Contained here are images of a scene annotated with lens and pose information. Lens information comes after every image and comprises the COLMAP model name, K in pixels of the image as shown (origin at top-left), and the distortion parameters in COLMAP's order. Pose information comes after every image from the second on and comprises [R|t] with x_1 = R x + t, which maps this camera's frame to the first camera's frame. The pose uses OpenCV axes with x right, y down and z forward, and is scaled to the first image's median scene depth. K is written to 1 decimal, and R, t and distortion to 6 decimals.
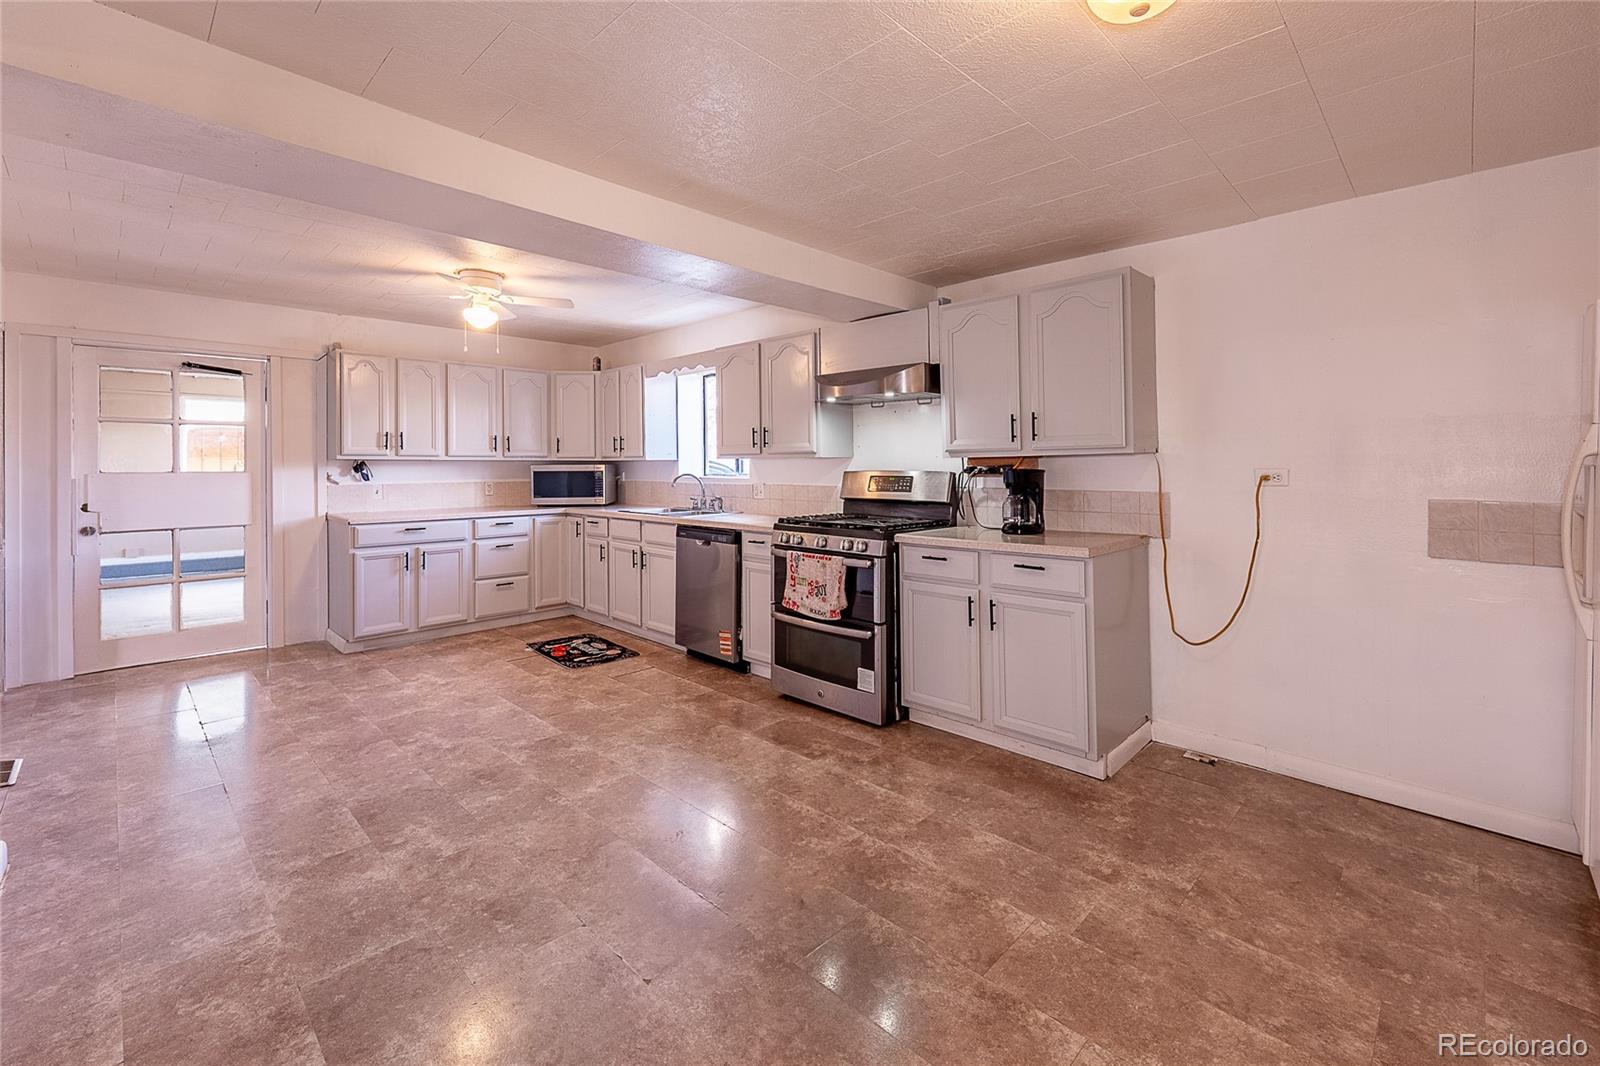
lens RADIAL K [[685.4, 0, 793.5], [0, 685.4, 447.0], [0, 0, 1]] dist [-0.000175, -0.000012]
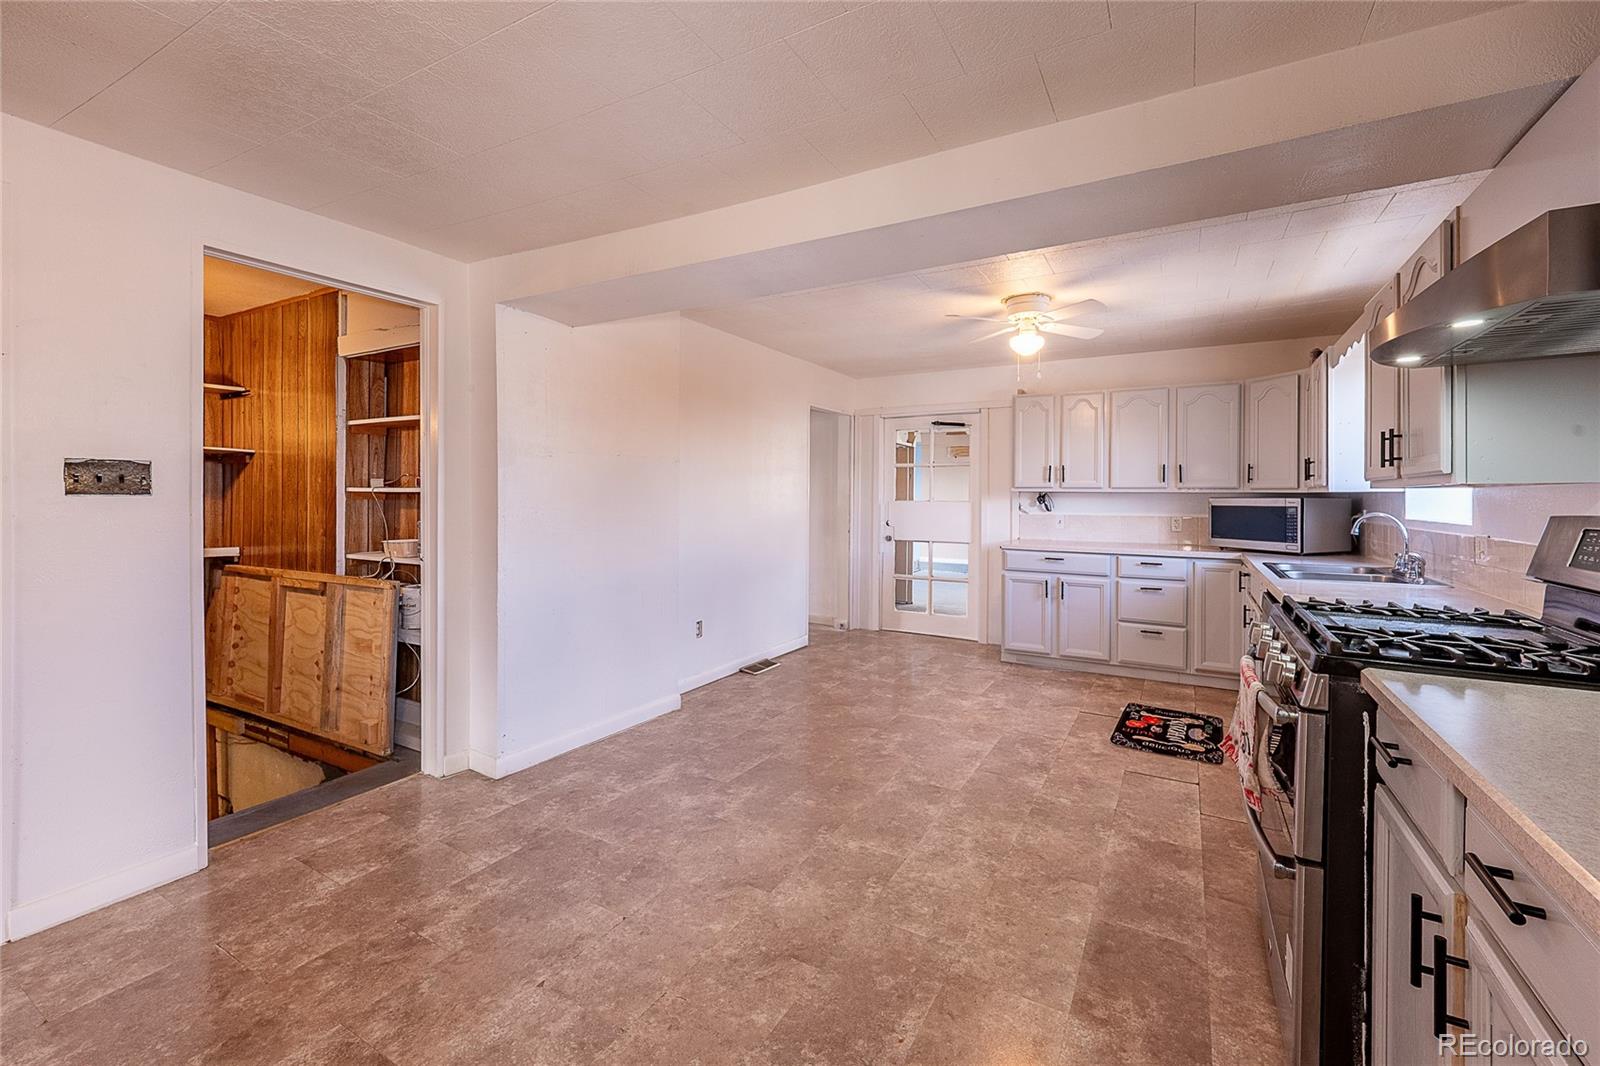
lens RADIAL K [[651.2, 0, 815.5], [0, 651.2, 491.1], [0, 0, 1]] dist [0.000712, -0.000111]
pose [[0.277234, -0.002912, -0.960798, 0.431520], [0.016771, 0.999858, 0.001808, 0.014681], [0.960656, -0.016615, 0.277244, 0.569975]]
